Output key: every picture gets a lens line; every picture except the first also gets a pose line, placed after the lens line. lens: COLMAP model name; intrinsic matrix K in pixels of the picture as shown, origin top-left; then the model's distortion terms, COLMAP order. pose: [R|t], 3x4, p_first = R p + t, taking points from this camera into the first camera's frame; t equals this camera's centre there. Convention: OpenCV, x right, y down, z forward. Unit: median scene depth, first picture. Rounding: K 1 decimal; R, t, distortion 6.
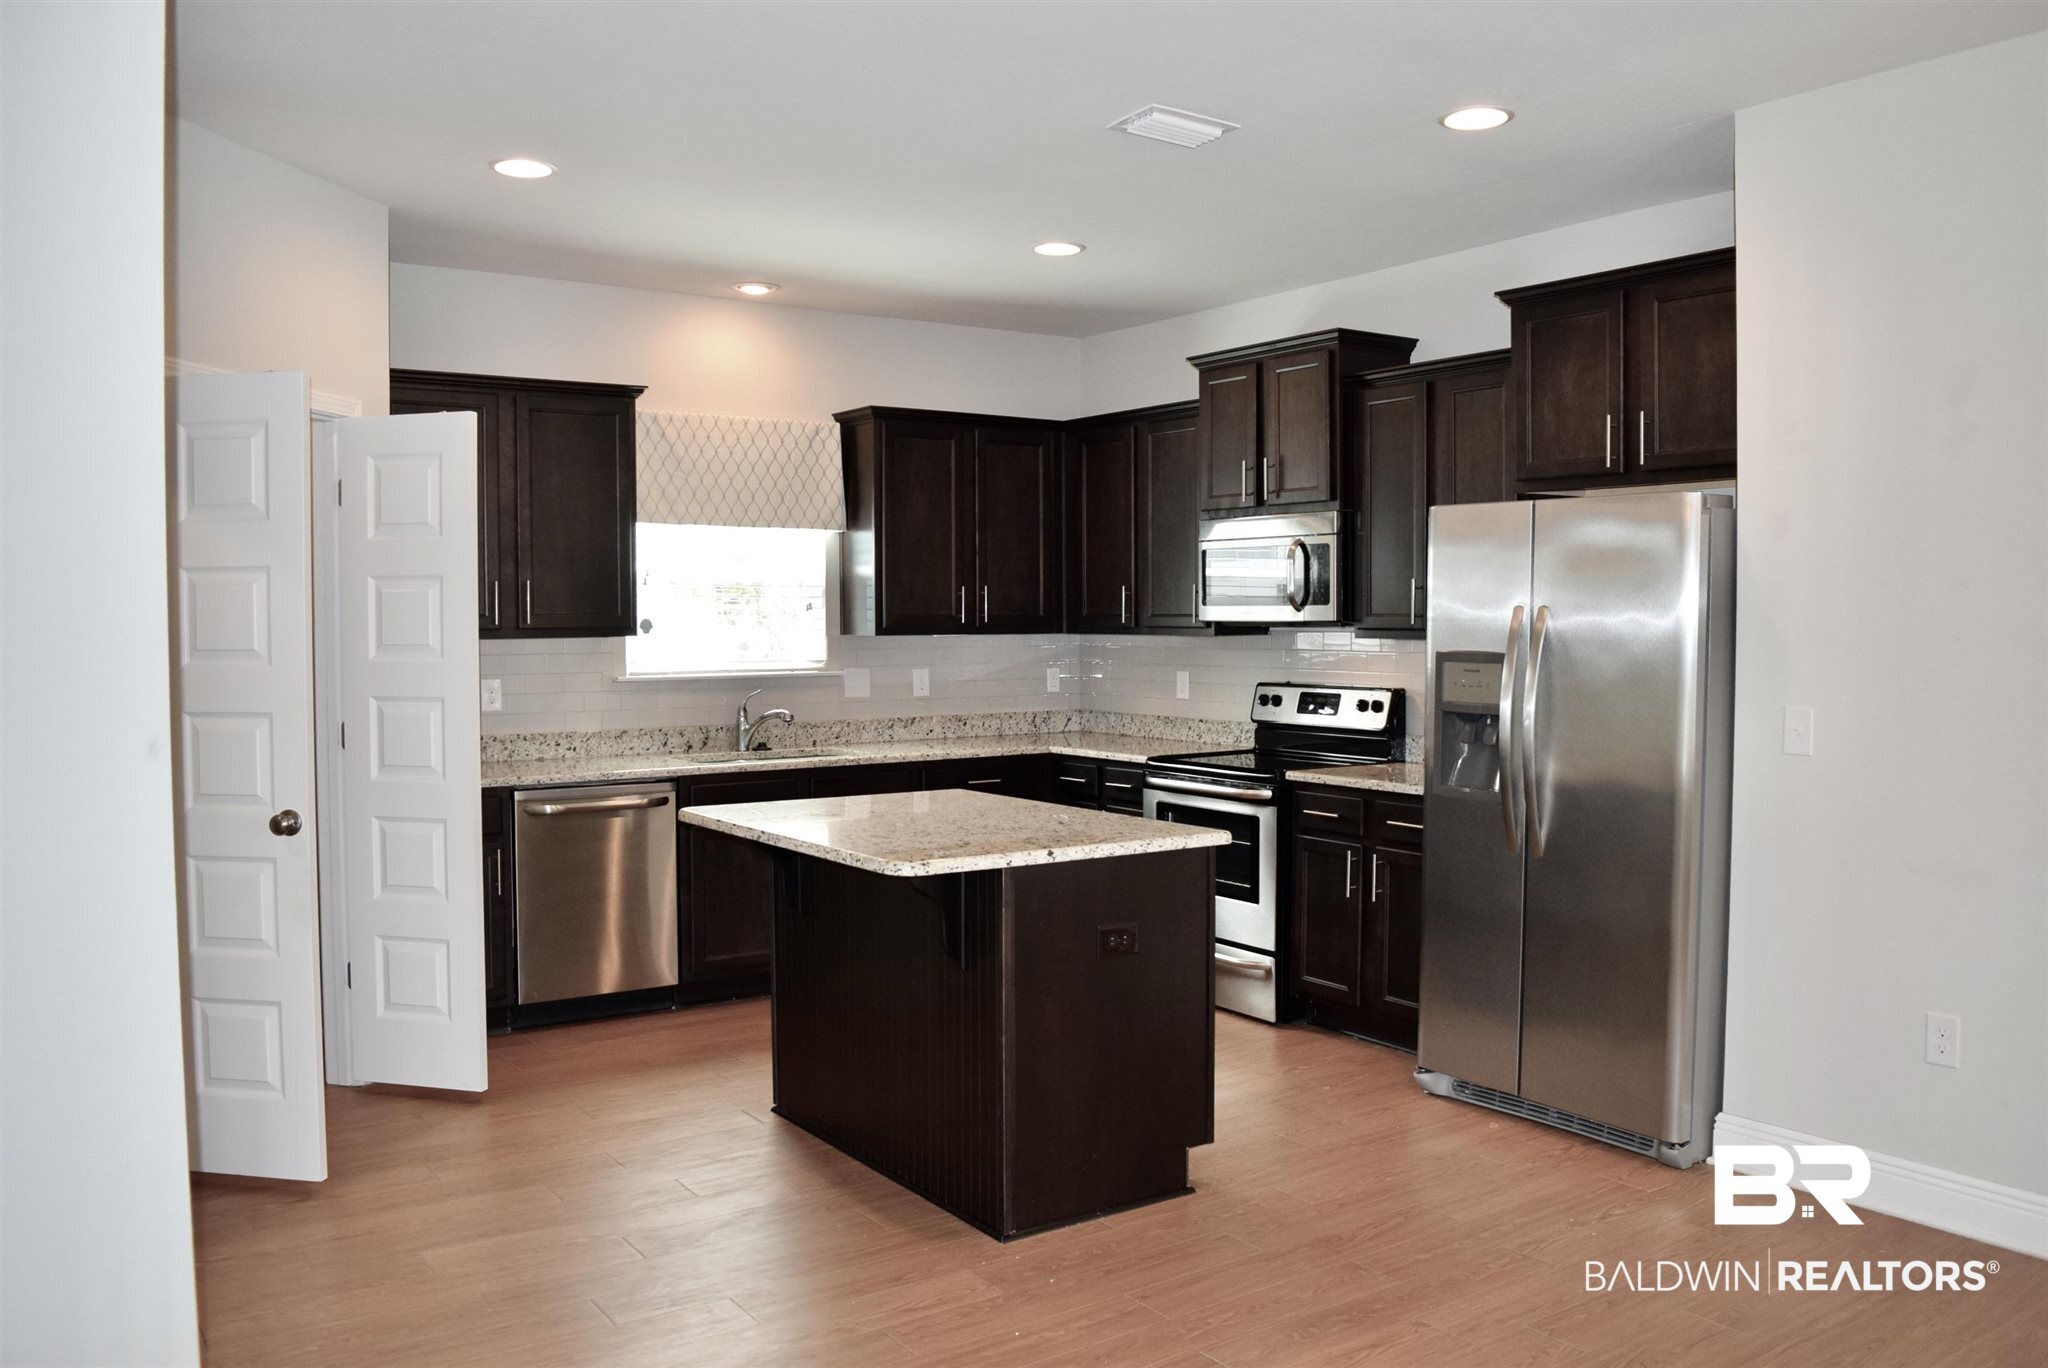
lens RADIAL K [[1605.5, 0, 1032.1], [0, 1605.5, 680.6], [0, 0, 1]] dist [-0.091854, 0.013410]
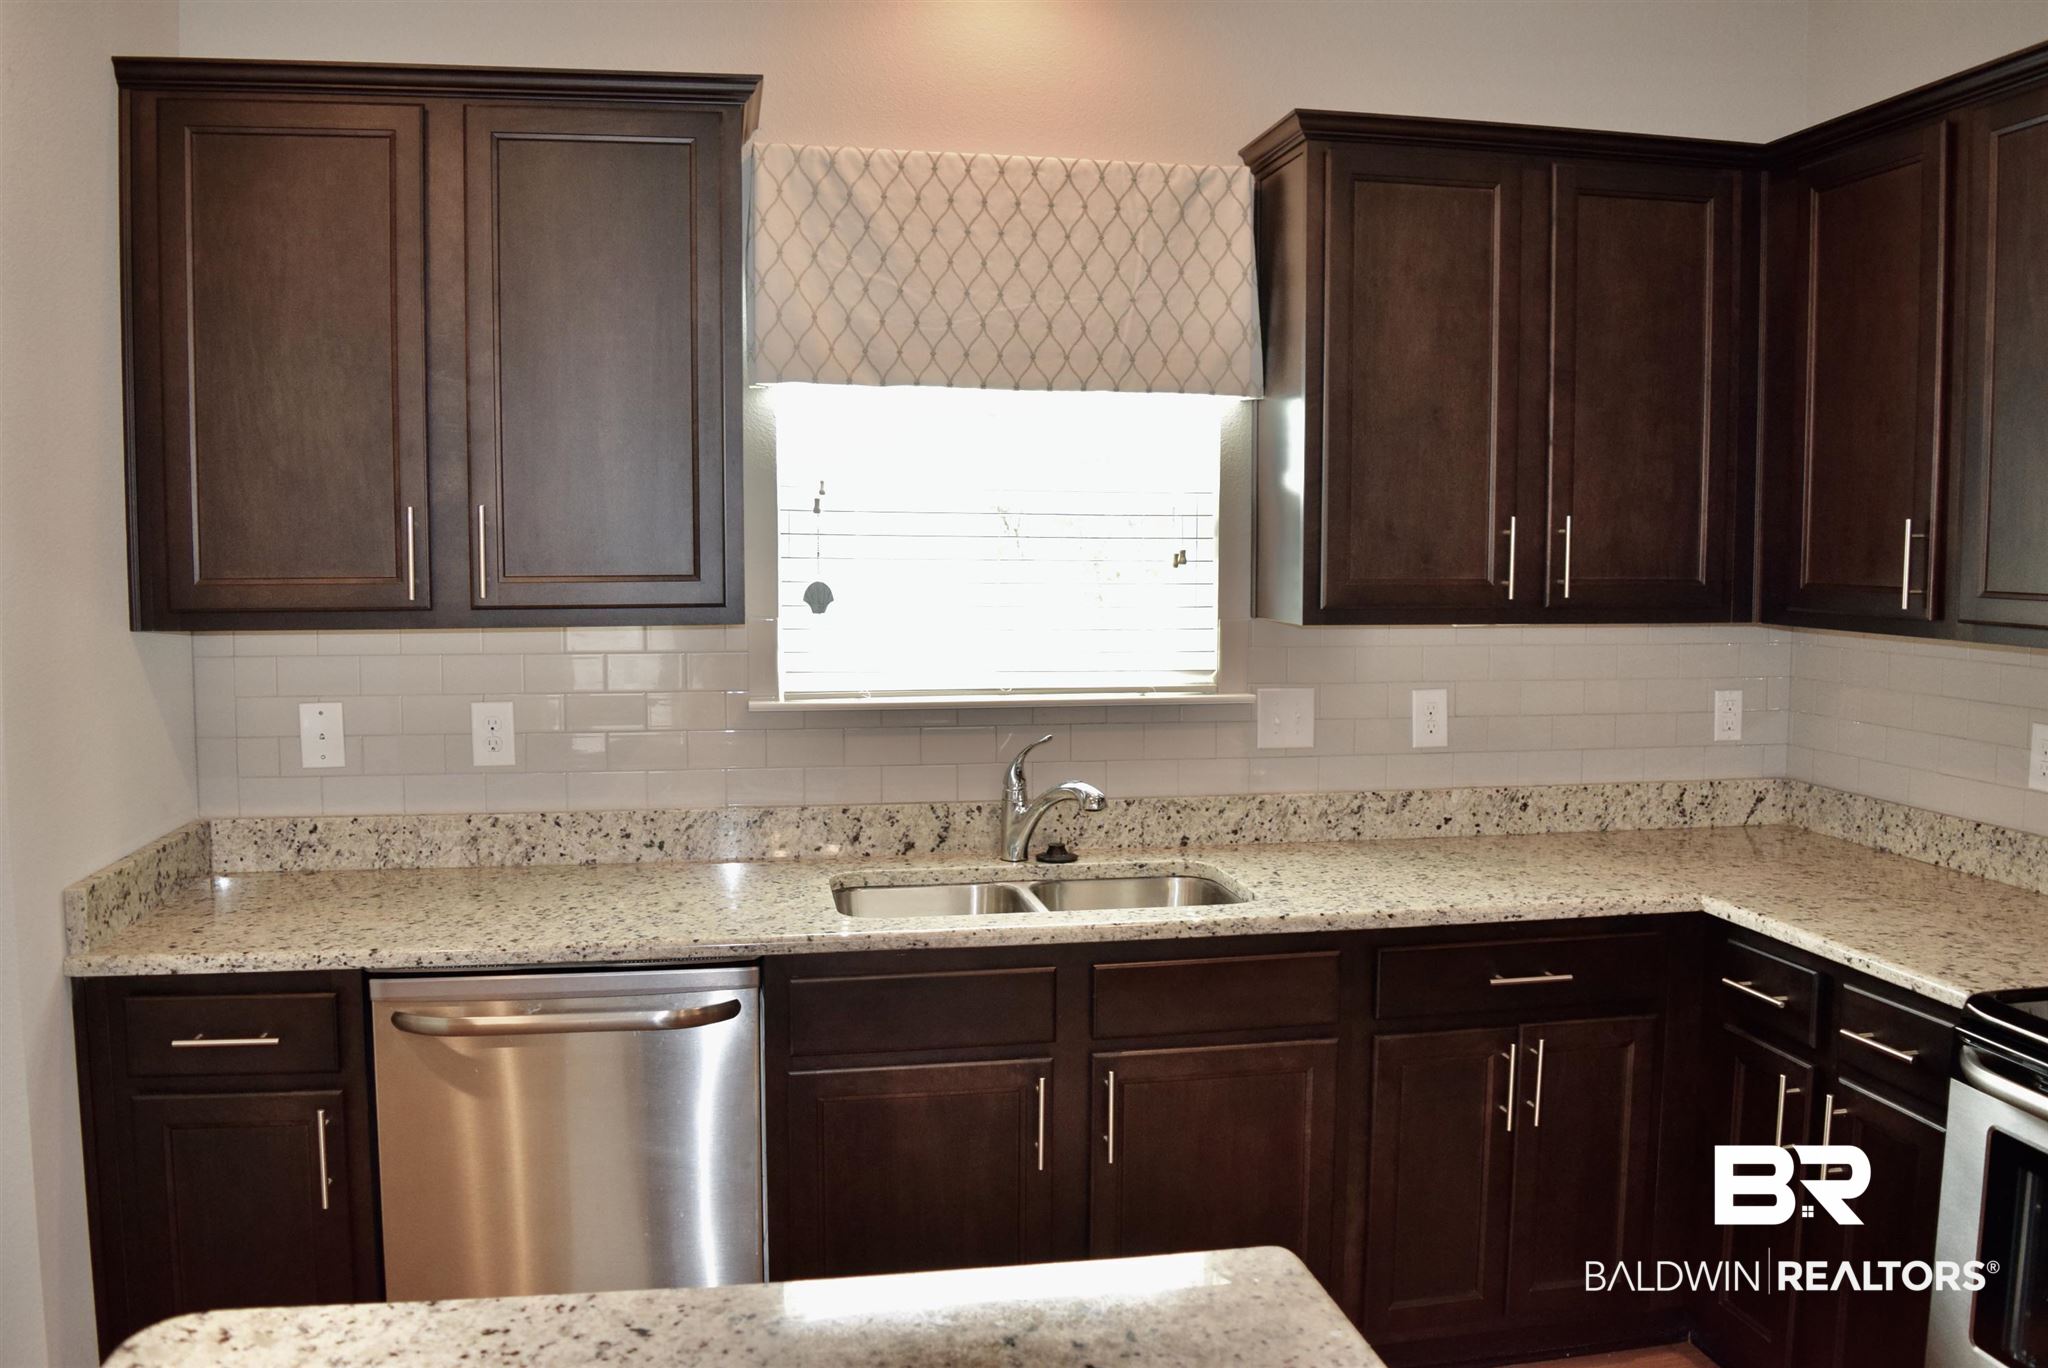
lens RADIAL K [[1605.5, 0, 1032.1], [0, 1605.5, 680.6], [0, 0, 1]] dist [-0.091854, 0.013410]
pose [[0.911974, 0.040259, -0.408268, 0.017421], [-0.022395, 0.998575, 0.048444, -0.032172], [0.409637, -0.035036, 0.911576, 0.549601]]
